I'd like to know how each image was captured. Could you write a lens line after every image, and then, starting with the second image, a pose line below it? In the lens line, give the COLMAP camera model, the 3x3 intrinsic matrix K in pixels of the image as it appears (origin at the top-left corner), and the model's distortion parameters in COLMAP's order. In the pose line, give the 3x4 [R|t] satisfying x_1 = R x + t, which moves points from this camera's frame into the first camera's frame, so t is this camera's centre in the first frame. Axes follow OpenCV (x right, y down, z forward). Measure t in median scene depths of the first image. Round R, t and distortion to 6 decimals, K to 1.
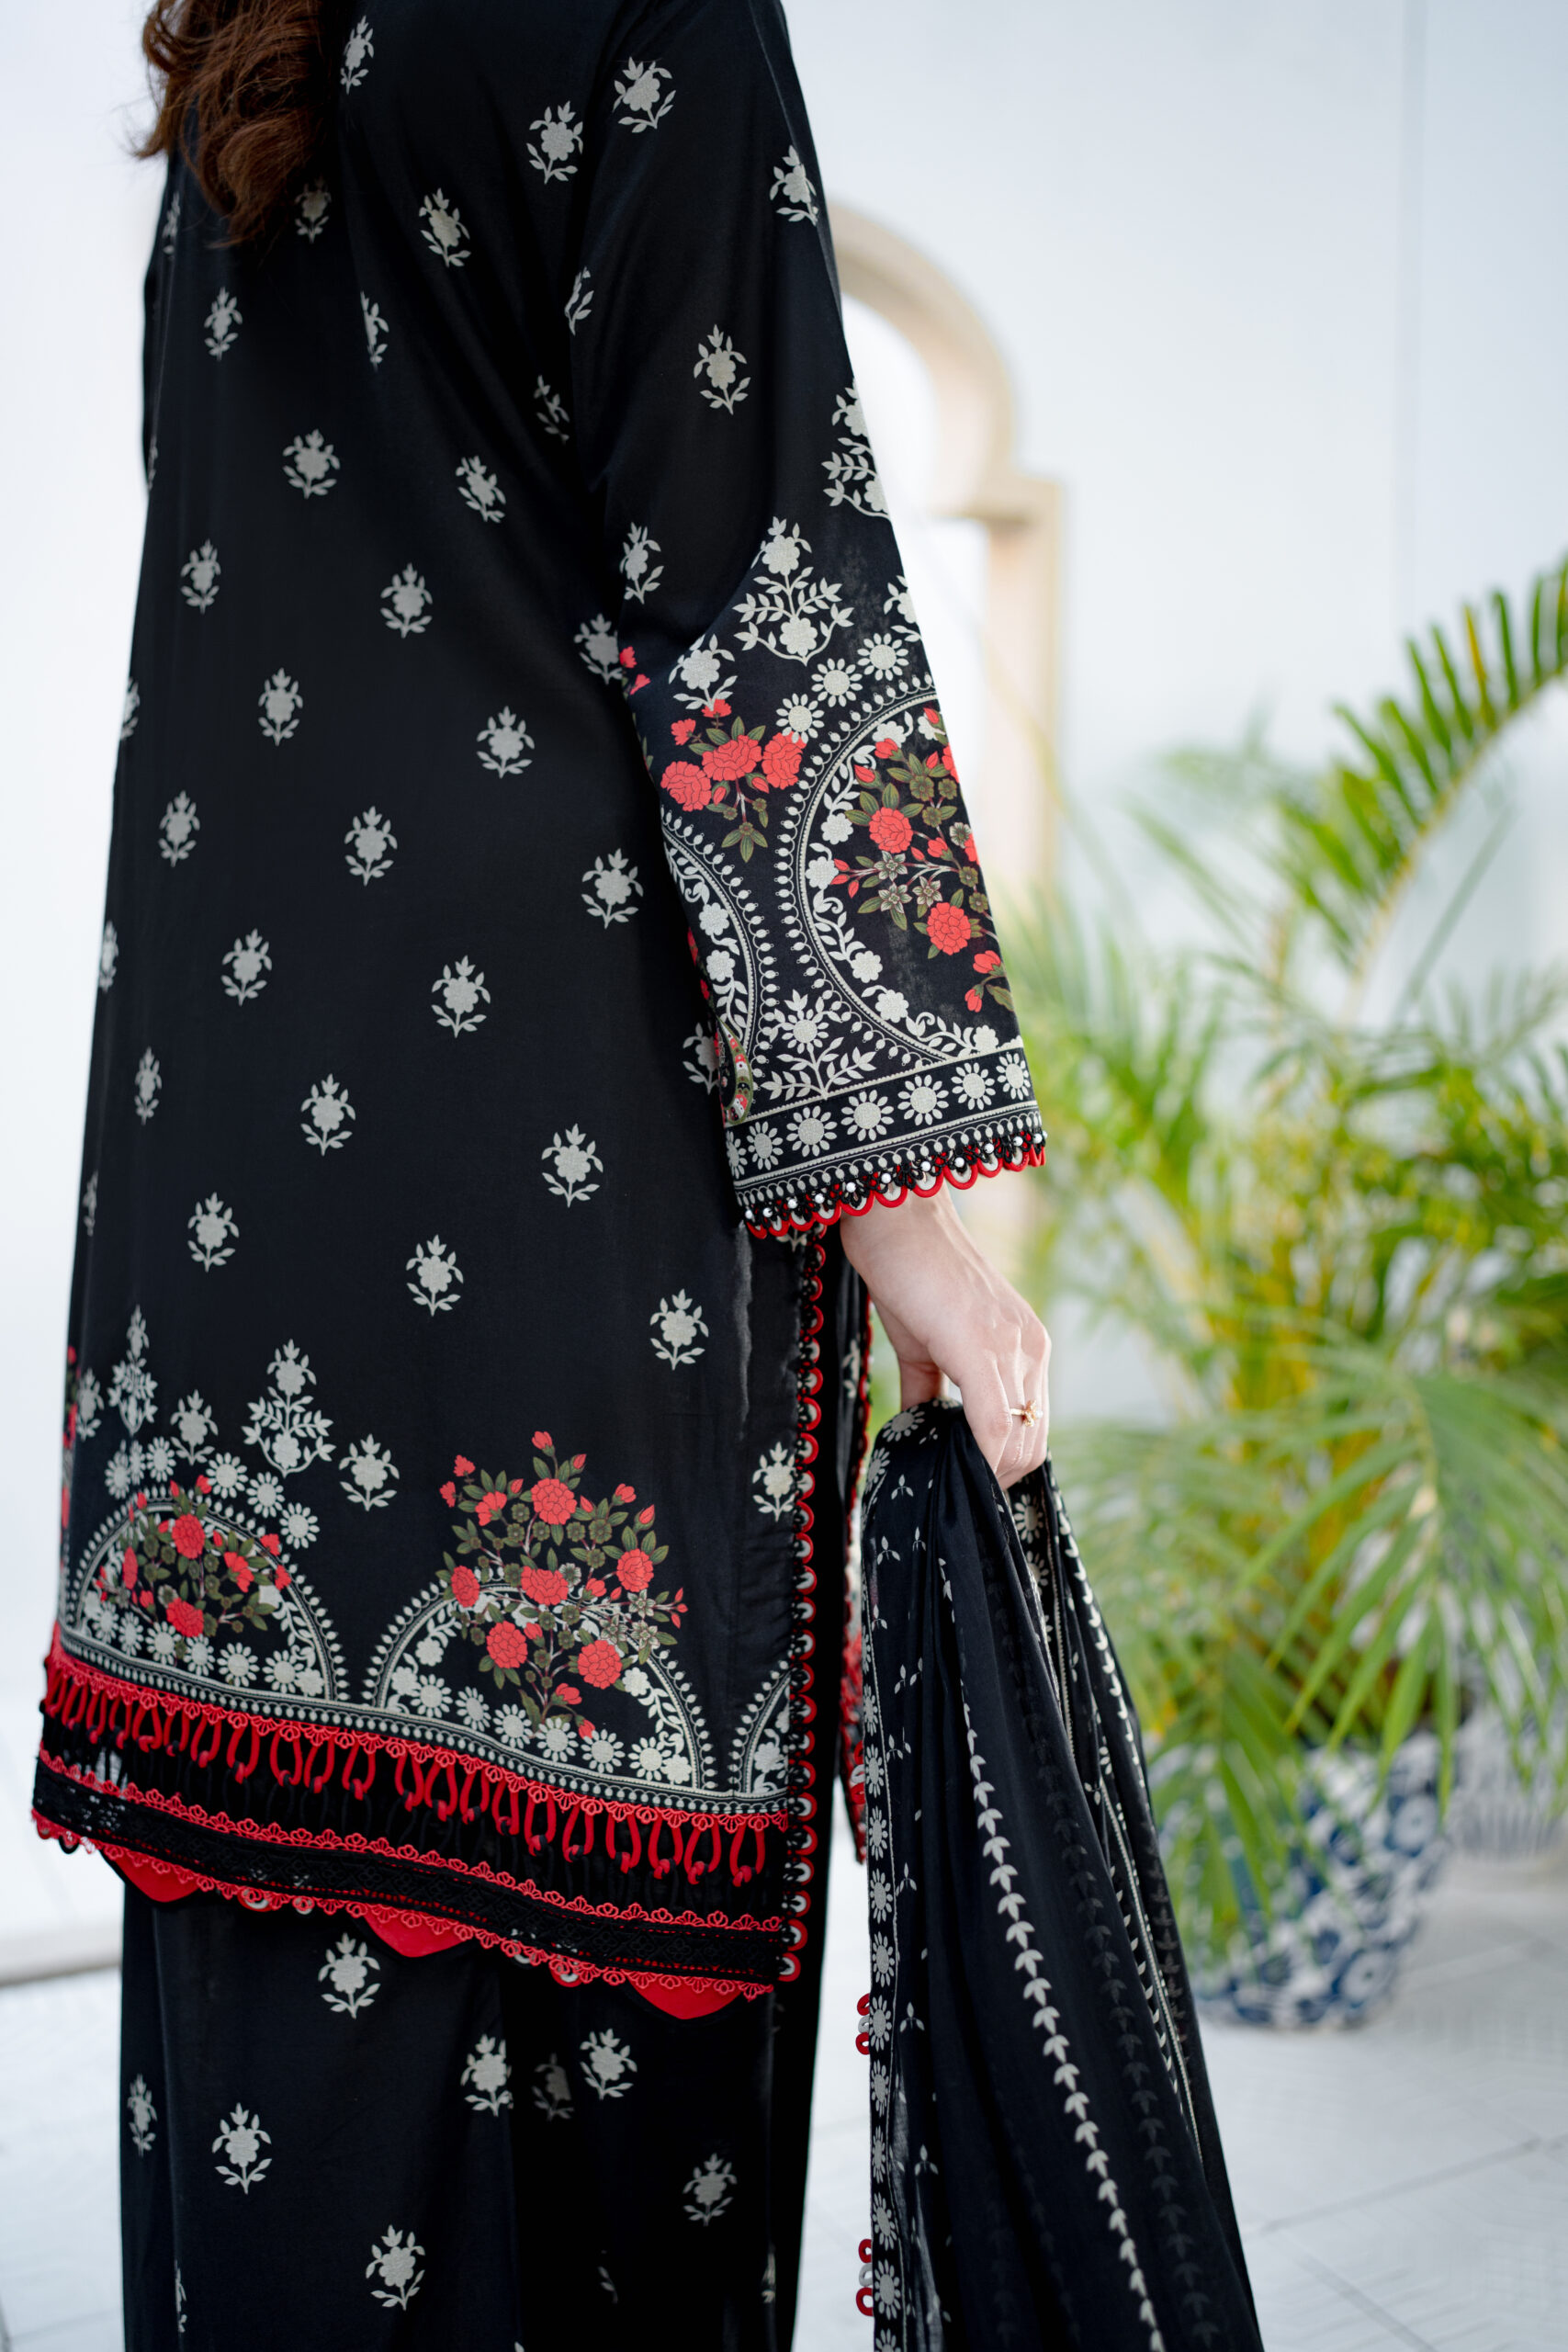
lens RADIAL K [[2379.1, 0, 784.0], [0, 2379.1, 1176.0], [0, 0, 1]] dist [-0.003307, 0.325573]
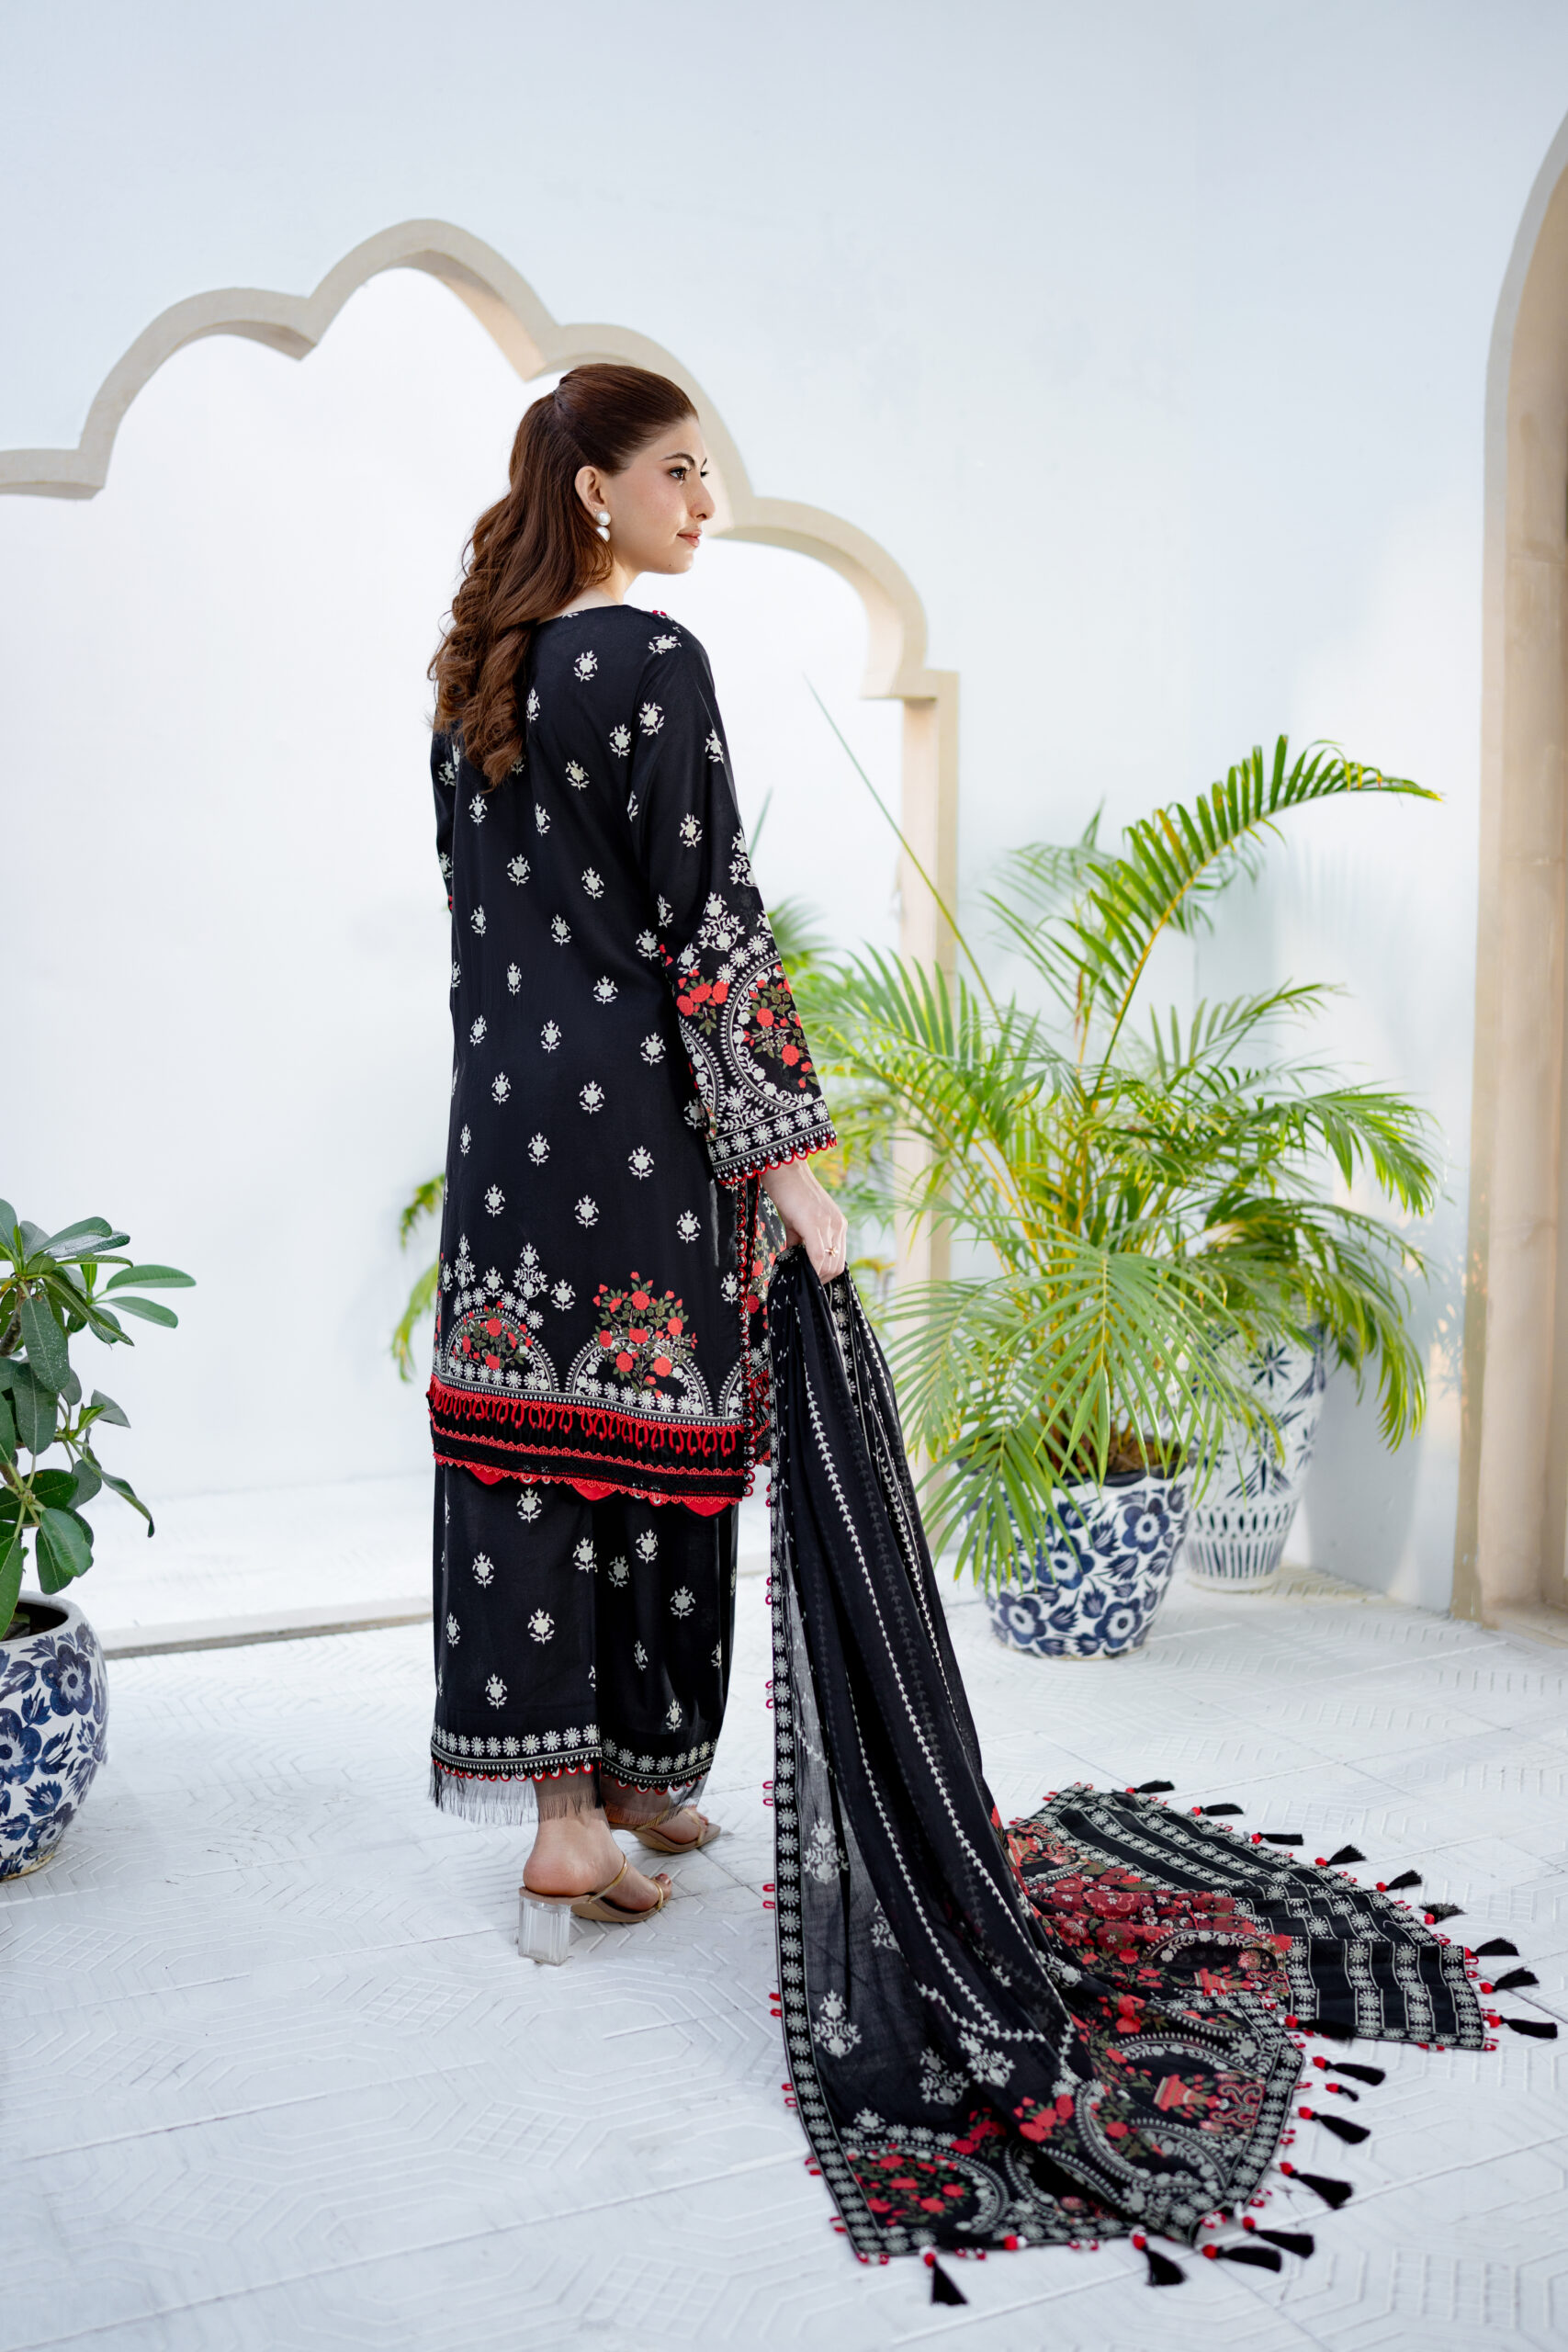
lens RADIAL K [[2334.3, 0, 784.0], [0, 2334.3, 1176.0], [0, 0, 1]] dist [0.489048, -0.000146]
pose [[0.993027, -0.070095, -0.094780, 0.279353], [0.059599, 0.992213, -0.109367, 0.277107], [0.101708, 0.102956, 0.989472, -1.338268]]
